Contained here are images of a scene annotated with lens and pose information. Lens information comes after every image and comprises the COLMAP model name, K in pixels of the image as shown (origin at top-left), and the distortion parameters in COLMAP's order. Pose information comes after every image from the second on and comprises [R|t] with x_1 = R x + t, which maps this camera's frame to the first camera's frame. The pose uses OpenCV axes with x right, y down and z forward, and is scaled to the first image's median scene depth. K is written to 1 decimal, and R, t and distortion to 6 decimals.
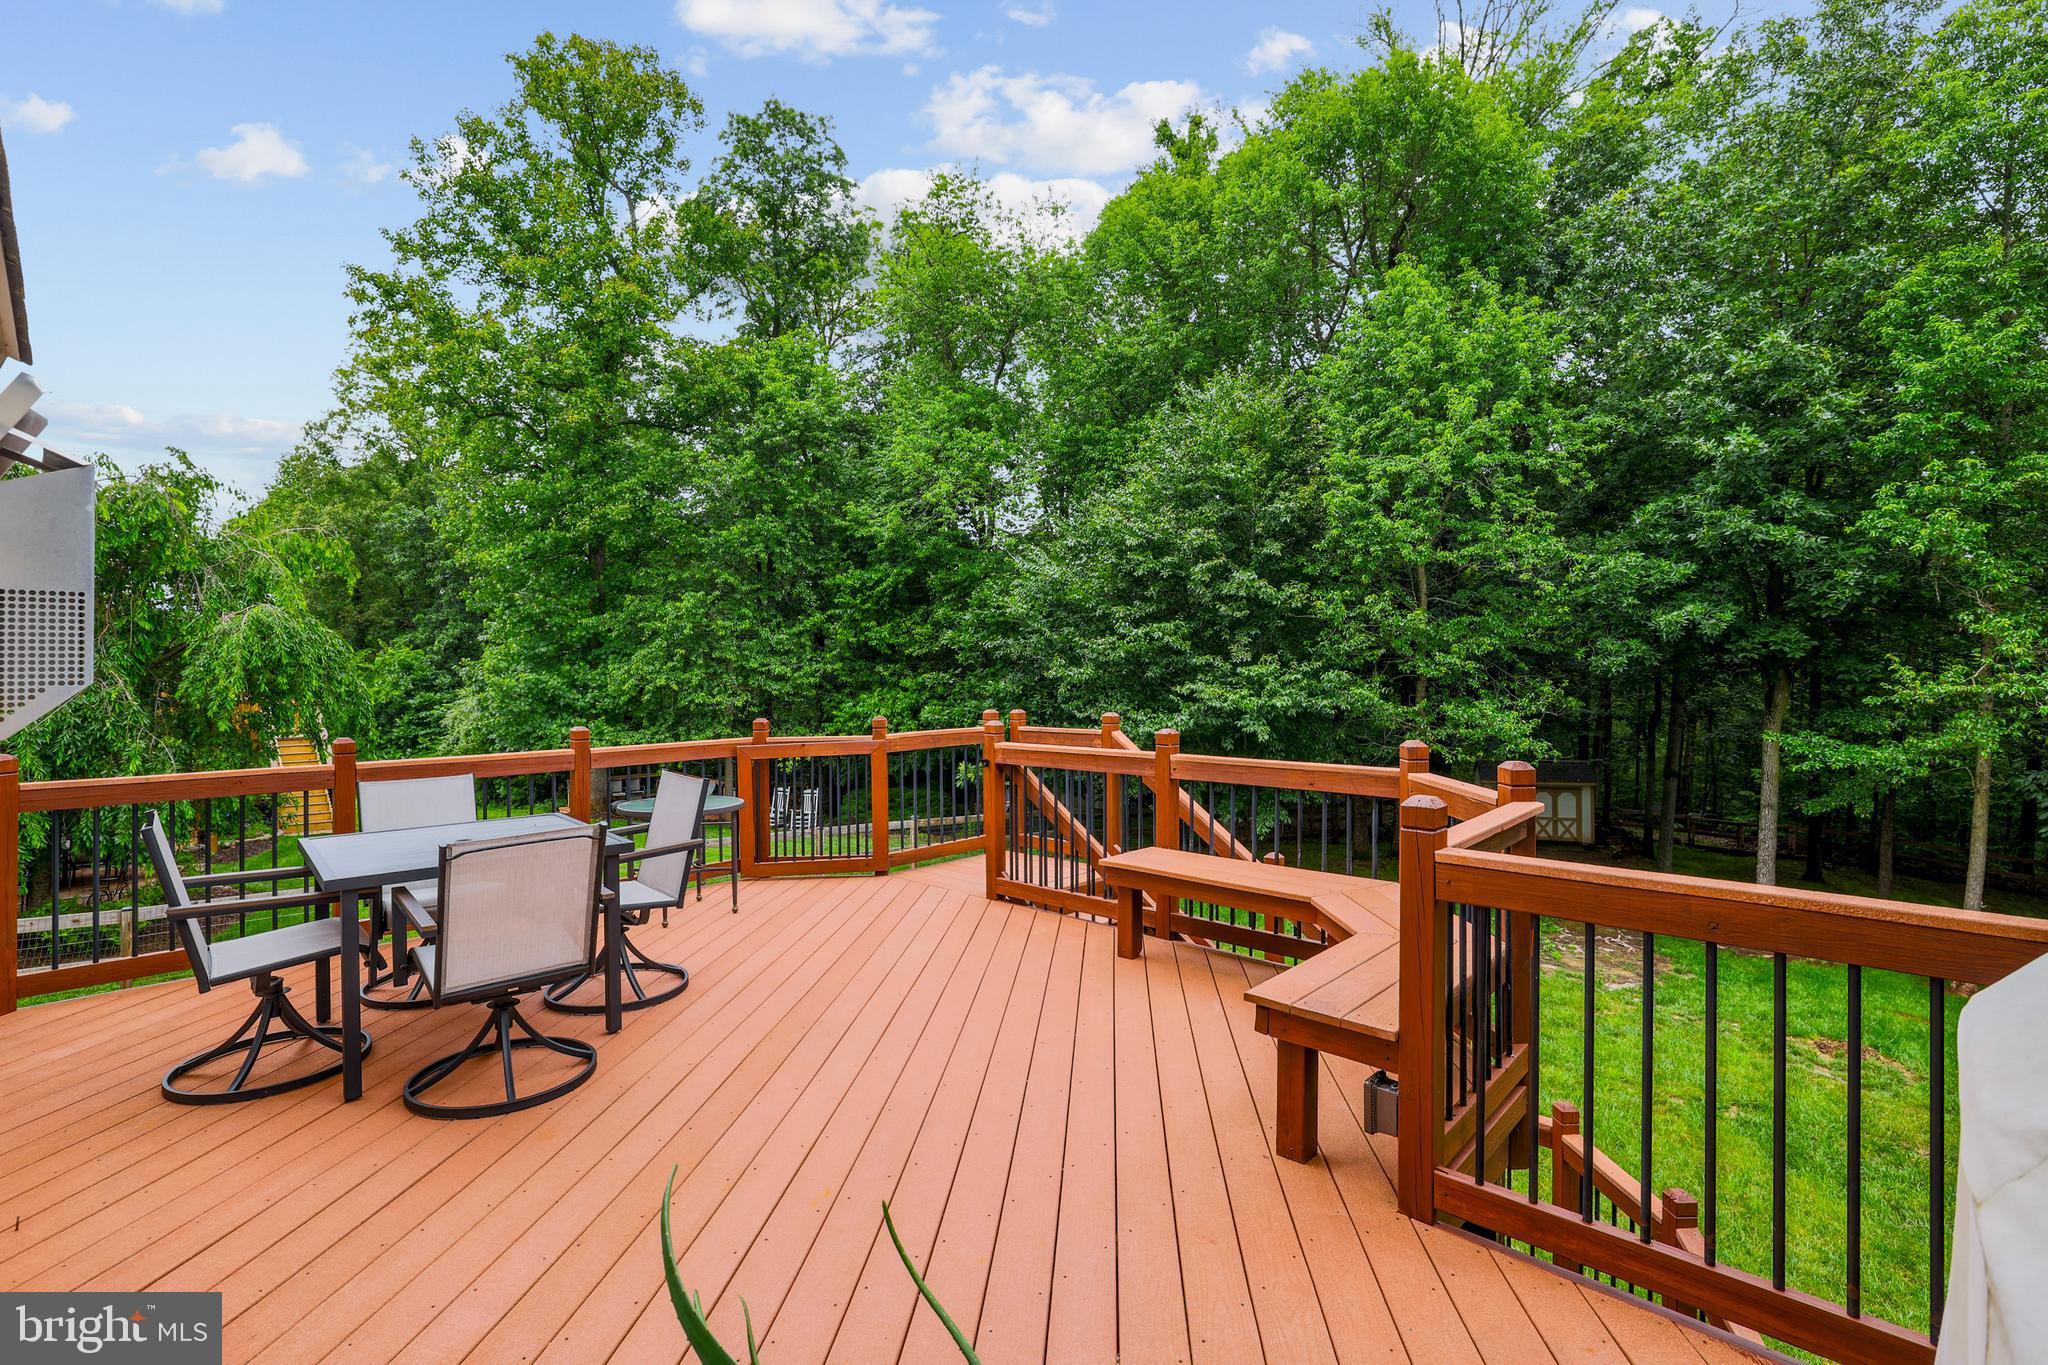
lens RADIAL K [[952.9, 0, 1018.6], [0, 952.9, 653.6], [0, 0, 1]] dist [-0.048613, 0.019426]
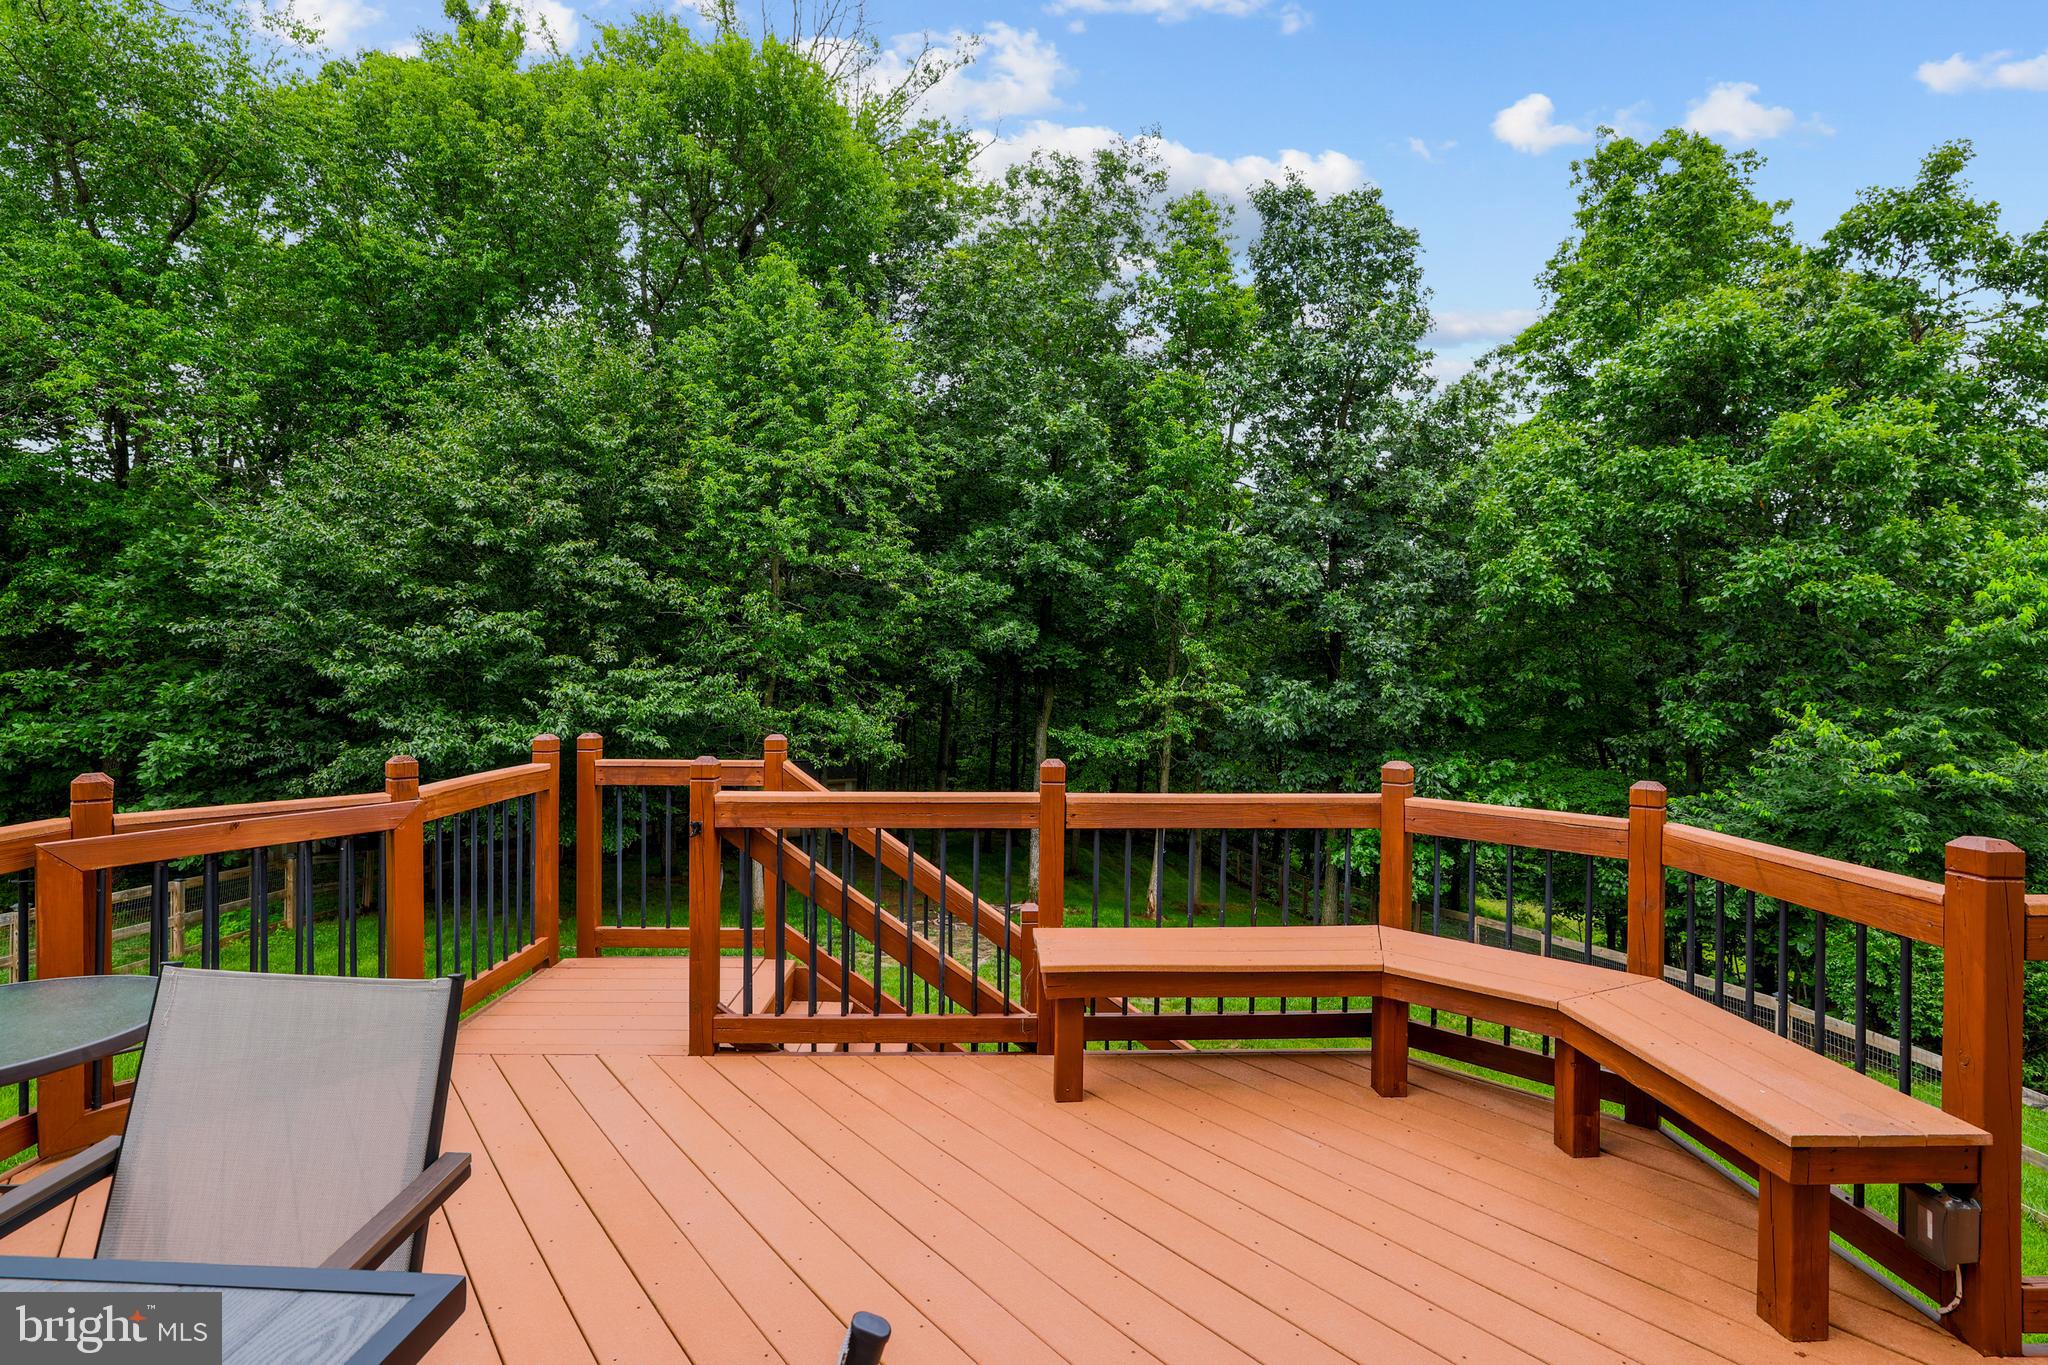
lens RADIAL K [[952.9, 0, 1018.6], [0, 952.9, 653.6], [0, 0, 1]] dist [-0.048613, 0.019426]
pose [[0.691597, 0.027556, 0.721758, -0.119194], [-0.025680, 0.999578, -0.013556, 0.002779], [-0.721827, -0.009160, 0.692013, 0.160726]]
